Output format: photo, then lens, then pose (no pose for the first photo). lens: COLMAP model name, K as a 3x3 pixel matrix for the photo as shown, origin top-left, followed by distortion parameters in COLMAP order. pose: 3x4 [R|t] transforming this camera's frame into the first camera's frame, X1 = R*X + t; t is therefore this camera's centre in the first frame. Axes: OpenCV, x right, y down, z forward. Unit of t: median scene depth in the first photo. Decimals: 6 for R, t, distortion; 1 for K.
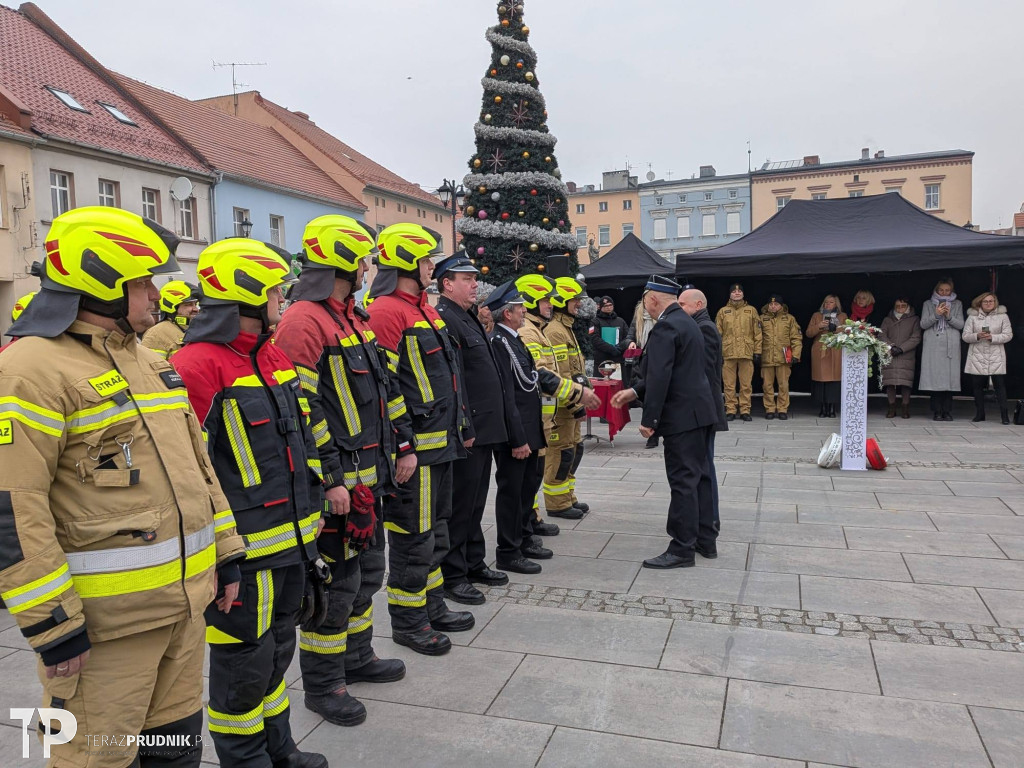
lens RADIAL K [[820.6, 0, 496.0], [0, 820.6, 396.5], [0, 0, 1]] dist [0.090409, -0.139104]
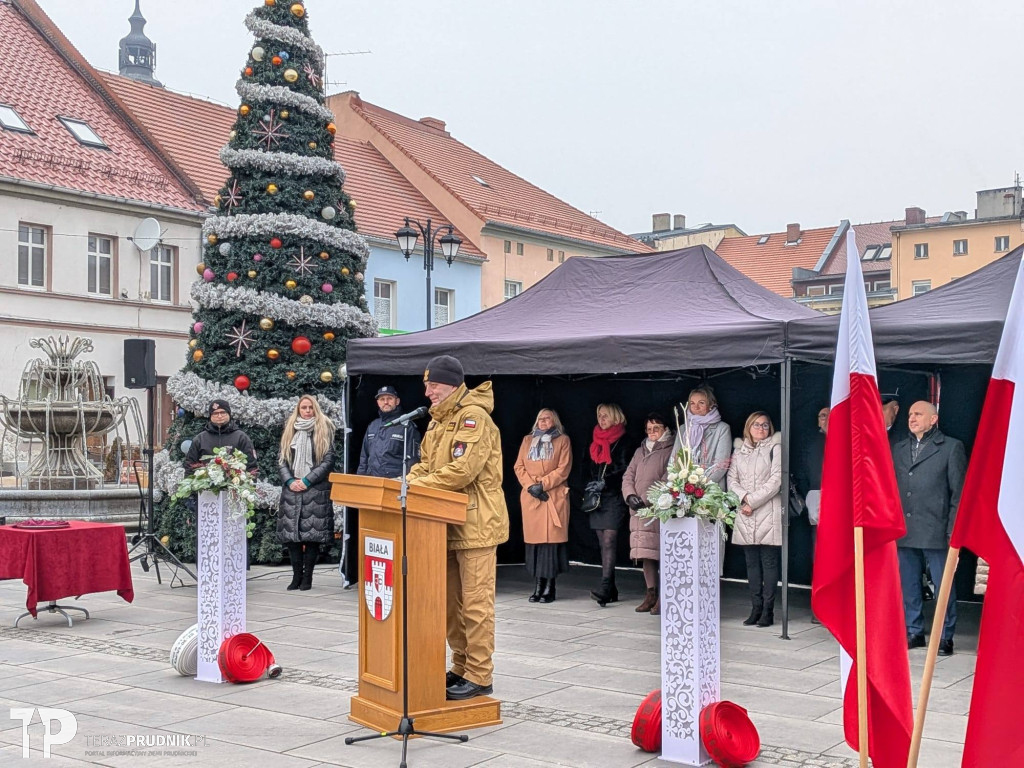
lens RADIAL K [[1312.3, 0, 535.2], [0, 1312.3, 430.1], [0, 0, 1]] dist [0.129721, -0.258451]
pose [[0.960529, 0.031033, -0.276443, 0.547217], [-0.055413, 0.995187, -0.080821, -0.020645], [0.272605, 0.092949, 0.957626, 0.041081]]
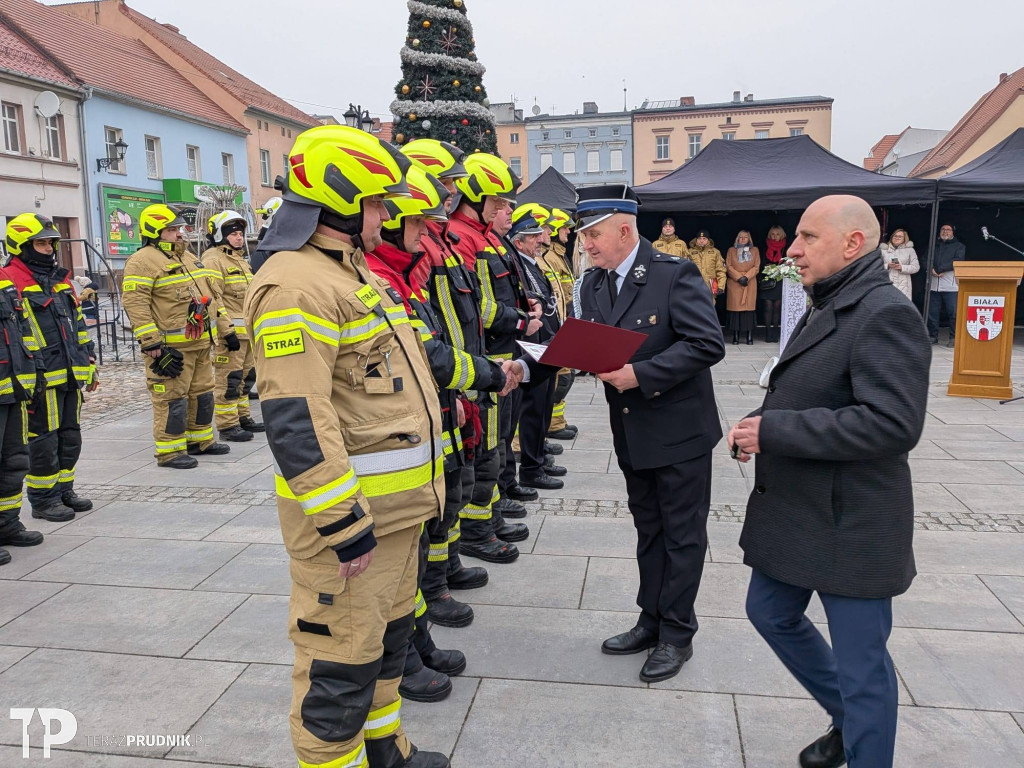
lens RADIAL K [[821.1, 0, 521.7], [0, 821.1, 381.1], [0, 0, 1]] dist [0.068404, -0.092282]
pose [[0.984392, -0.018730, 0.174990, -0.066723], [0.008195, 0.998121, 0.060731, 0.004282], [-0.175799, -0.058349, 0.982695, -0.008888]]
